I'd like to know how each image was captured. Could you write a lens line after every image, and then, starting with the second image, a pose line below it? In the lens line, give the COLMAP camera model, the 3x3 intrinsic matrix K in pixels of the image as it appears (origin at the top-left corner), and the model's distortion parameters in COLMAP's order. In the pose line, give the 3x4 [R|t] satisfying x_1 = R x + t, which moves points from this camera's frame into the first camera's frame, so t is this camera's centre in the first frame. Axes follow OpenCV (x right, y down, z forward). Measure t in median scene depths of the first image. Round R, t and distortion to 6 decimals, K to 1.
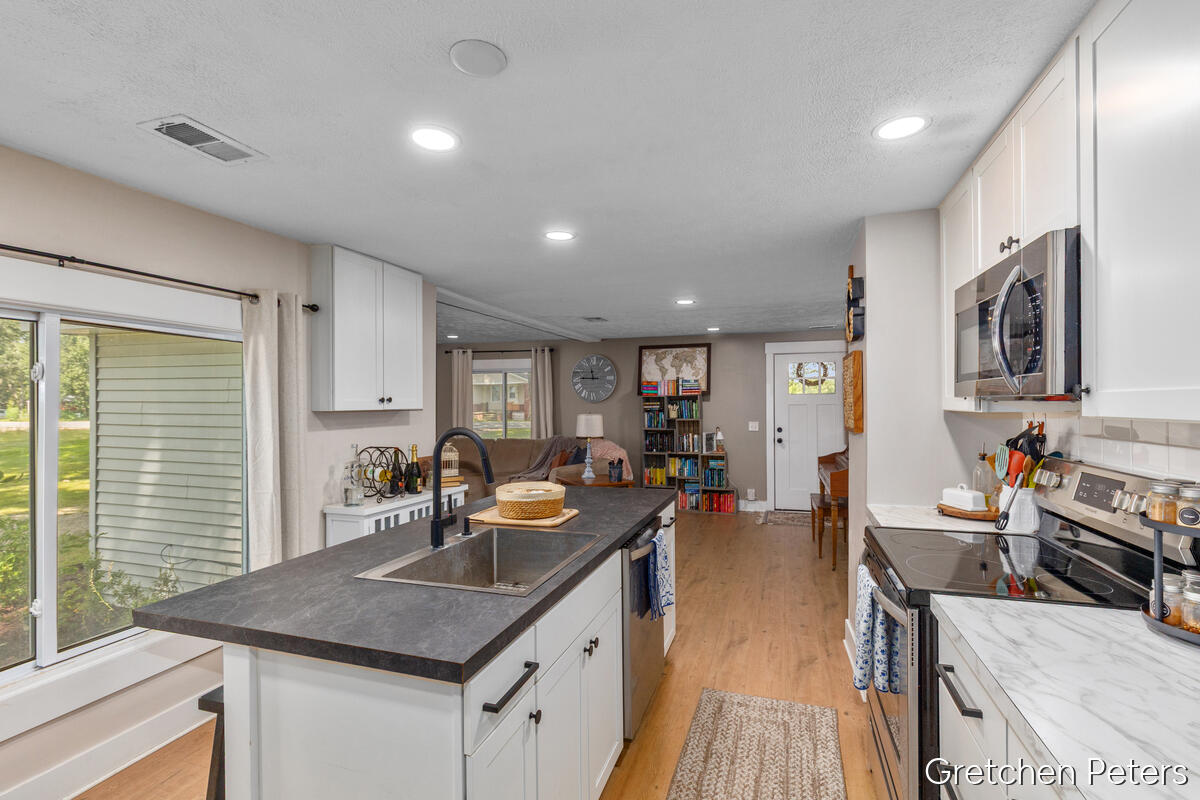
lens RADIAL K [[549.1, 0, 600.2], [0, 549.1, 401.4], [0, 0, 1]] dist [-0.001908, -0.000465]
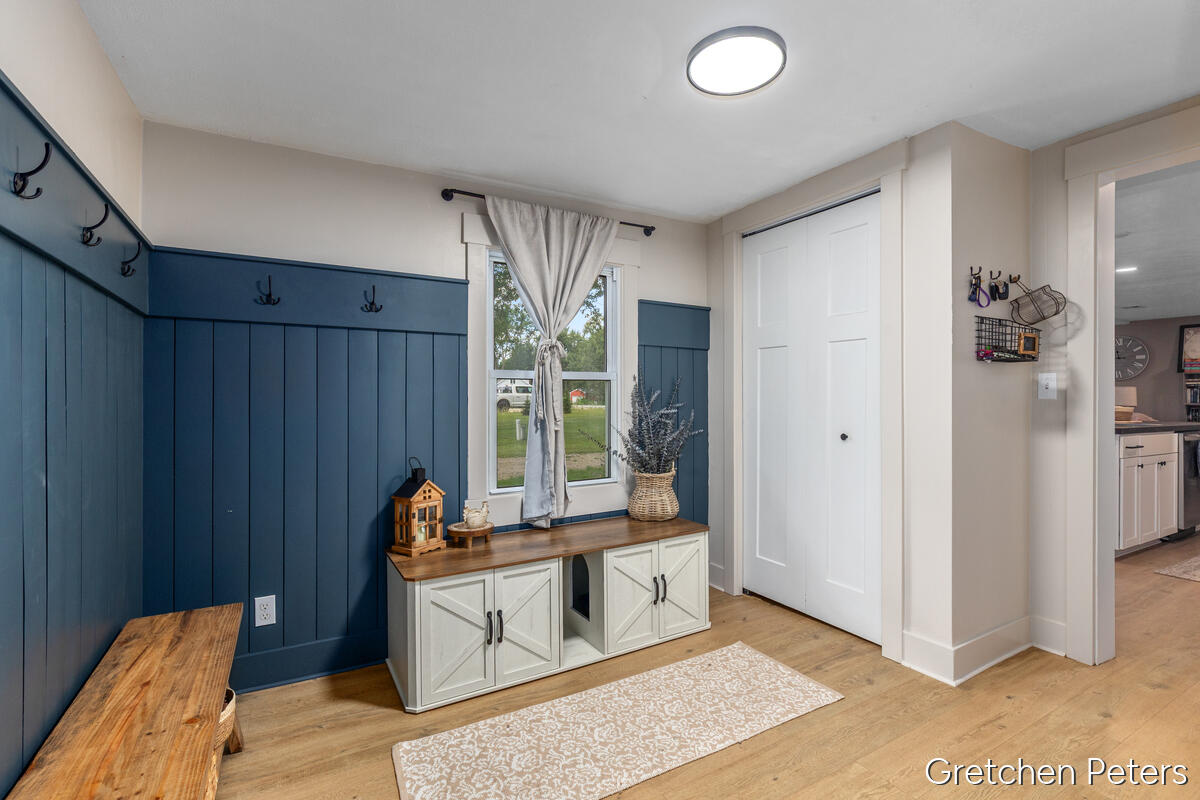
lens RADIAL K [[549.1, 0, 601.9], [0, 549.1, 397.1], [0, 0, 1]] dist [-0.001908, -0.000465]
pose [[0.744918, 0.006882, -0.667120, -0.053350], [-0.002330, 0.999968, 0.007715, 0.030774], [0.667152, -0.004193, 0.744910, -0.523069]]
